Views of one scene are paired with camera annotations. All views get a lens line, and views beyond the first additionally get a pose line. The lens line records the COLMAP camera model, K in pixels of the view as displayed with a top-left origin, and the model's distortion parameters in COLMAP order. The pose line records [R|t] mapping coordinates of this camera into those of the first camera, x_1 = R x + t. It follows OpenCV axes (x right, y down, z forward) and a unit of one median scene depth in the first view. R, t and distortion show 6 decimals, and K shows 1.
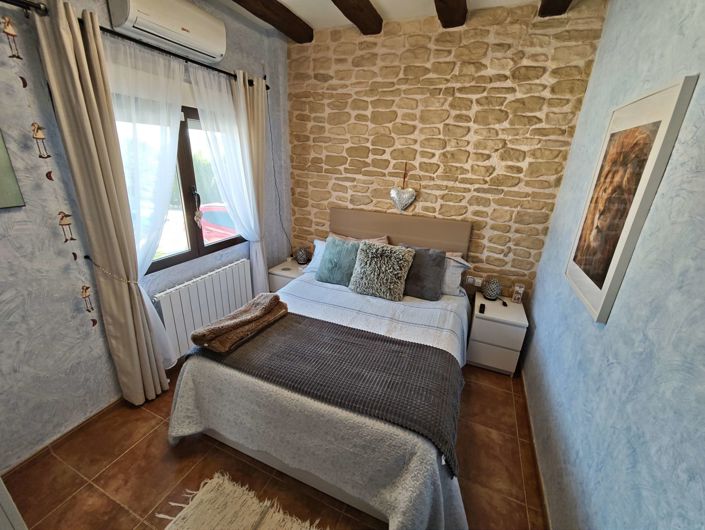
lens RADIAL K [[294.6, 0, 351.3], [0, 294.6, 262.3], [0, 0, 1]] dist [-0.001985, 0.001224]
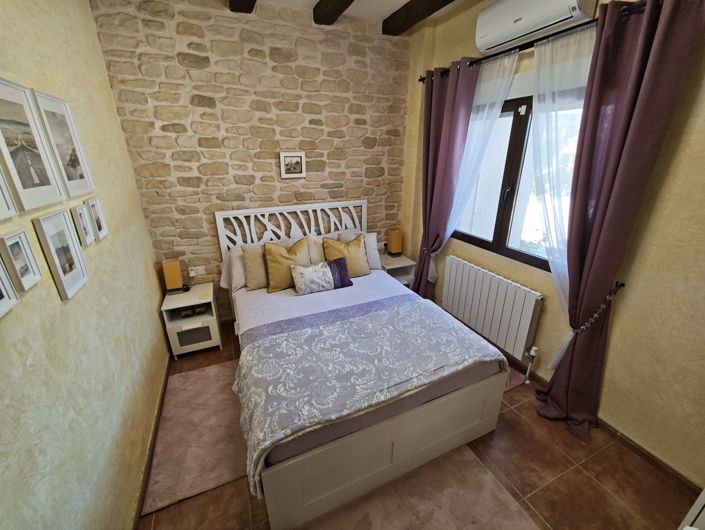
lens RADIAL K [[294.6, 0, 351.3], [0, 294.6, 262.3], [0, 0, 1]] dist [-0.001985, 0.001224]
pose [[-0.687193, 0.223609, -0.691205, 0.555293], [-0.261063, 0.811885, 0.522197, -0.417011], [0.677947, 0.539298, -0.499546, 1.284632]]
